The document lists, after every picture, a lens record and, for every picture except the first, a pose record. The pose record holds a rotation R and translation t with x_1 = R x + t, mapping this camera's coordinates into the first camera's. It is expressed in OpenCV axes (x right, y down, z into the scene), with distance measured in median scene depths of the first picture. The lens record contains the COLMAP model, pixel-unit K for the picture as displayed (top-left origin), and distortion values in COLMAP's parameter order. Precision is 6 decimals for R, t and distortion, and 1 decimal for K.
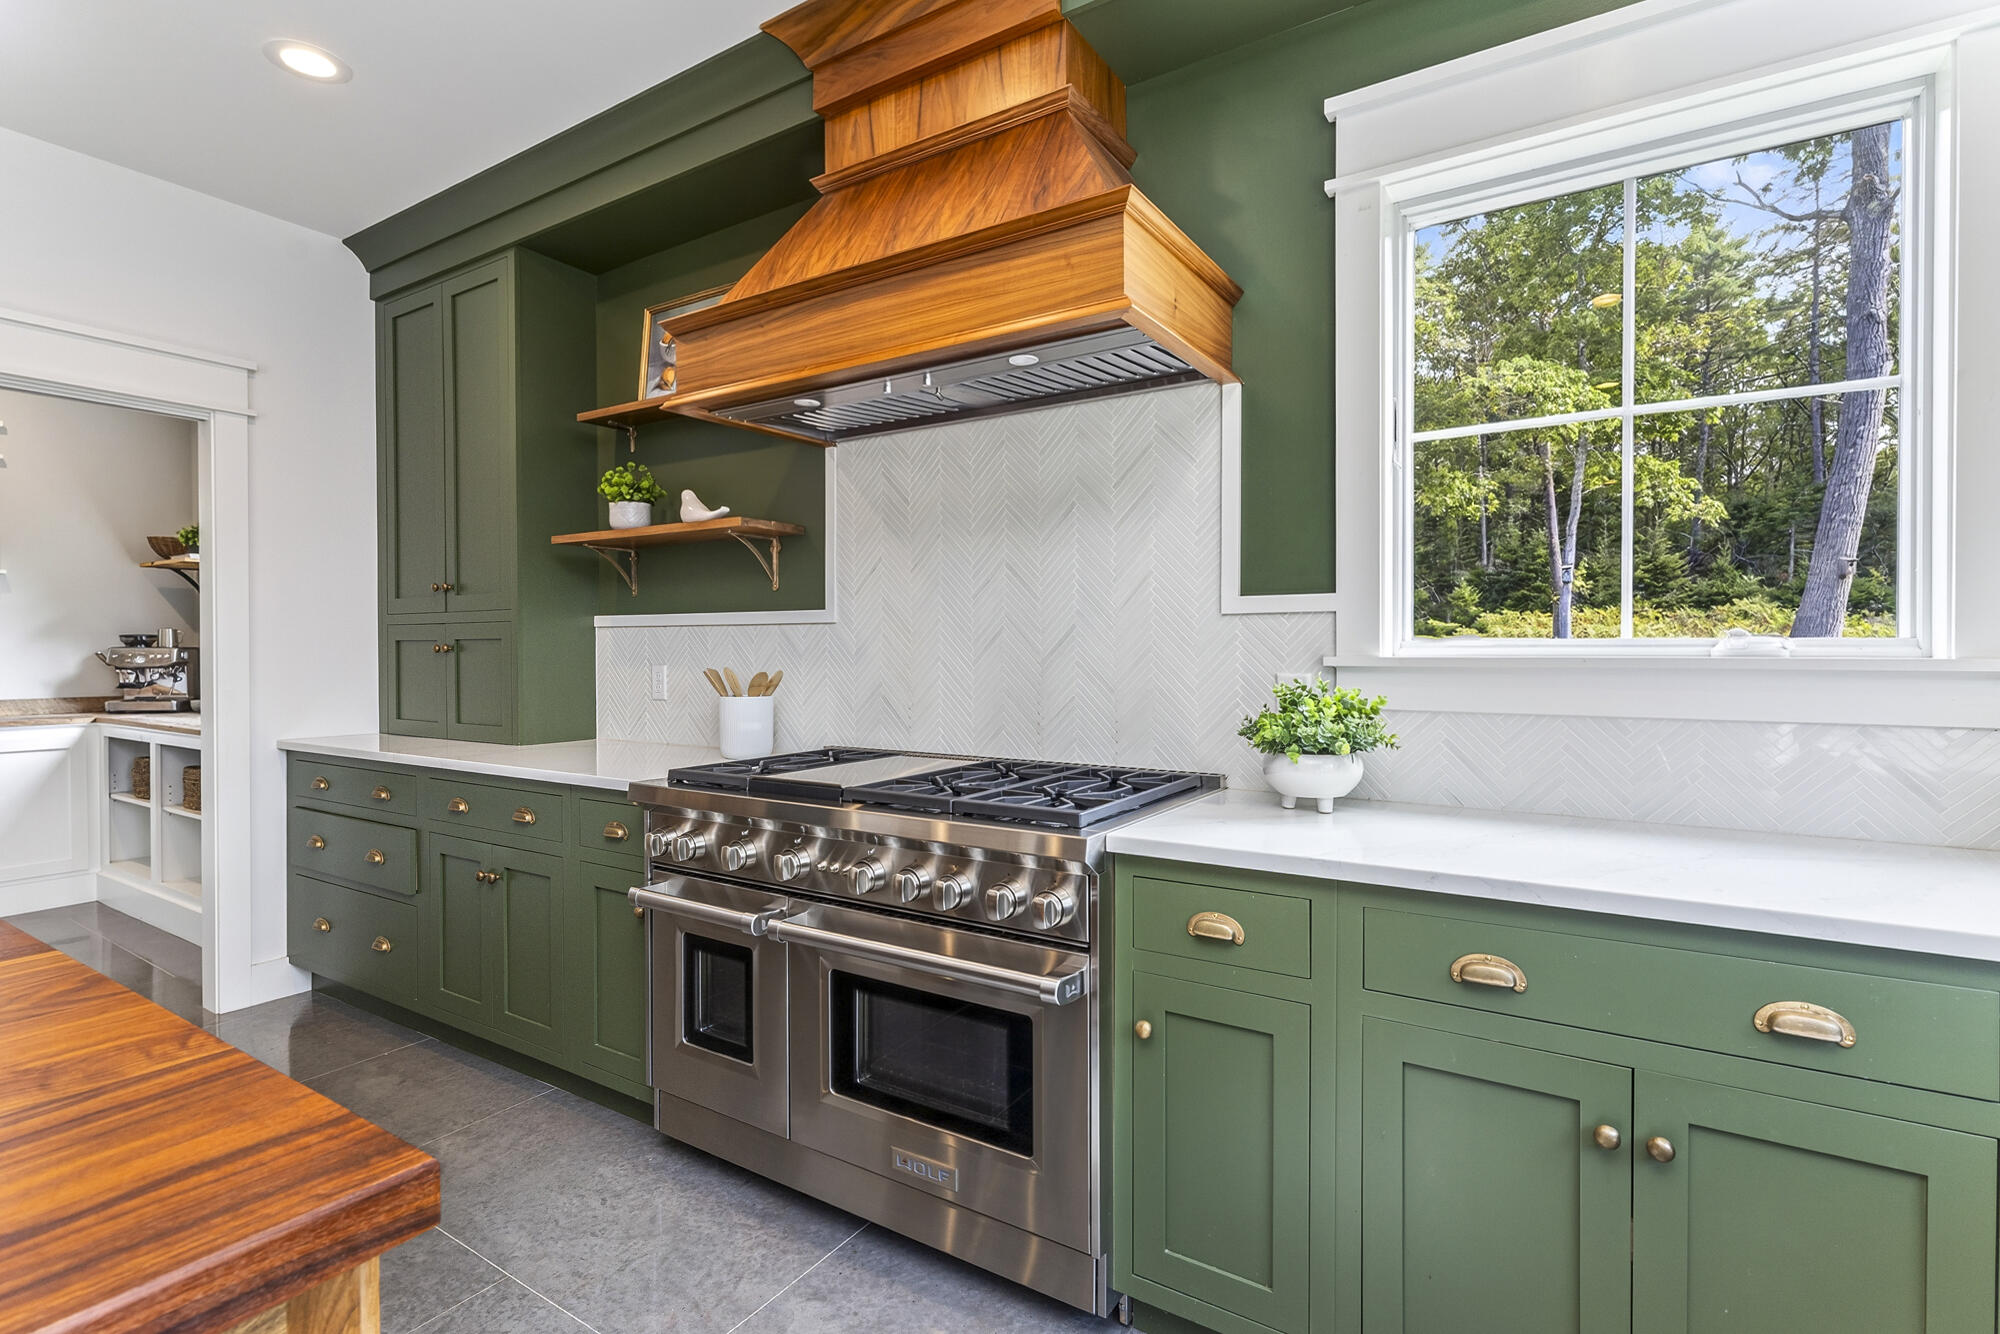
lens RADIAL K [[965.7, 0, 1001.9], [0, 965.7, 671.1], [0, 0, 1]] dist [0.000581, 0.000405]
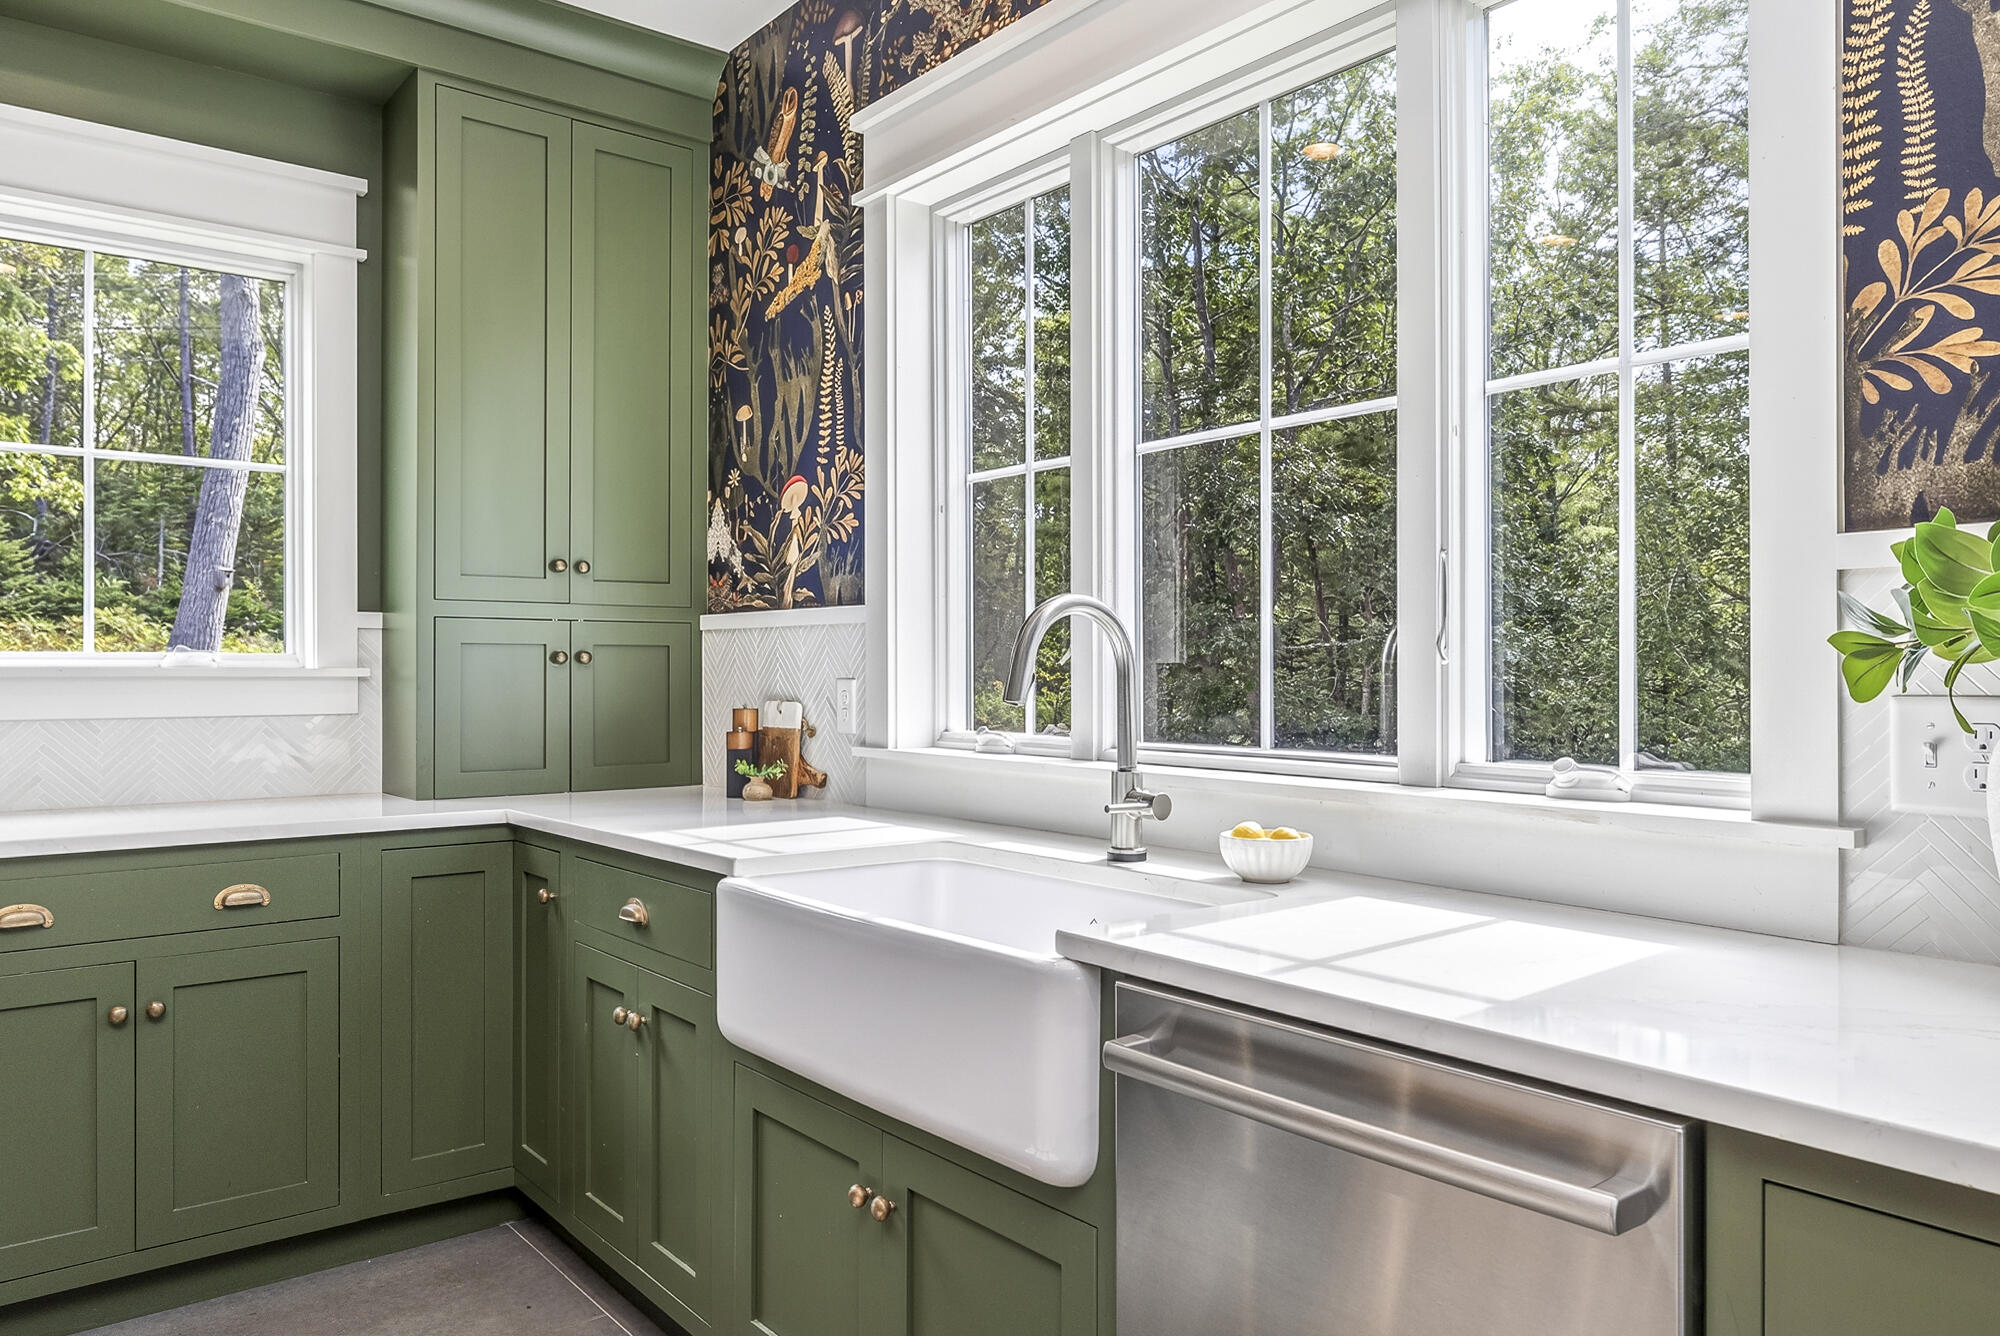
lens RADIAL K [[1347.9, 0, 1000.0], [0, 1347.9, 668.0], [0, 0, 1]] dist [-0.006145, -0.000987]
pose [[0.322341, 0.005578, 0.946607, -0.233576], [0.020710, 0.999702, -0.012942, 0.012723], [-0.946397, 0.023776, 0.322130, -0.243182]]
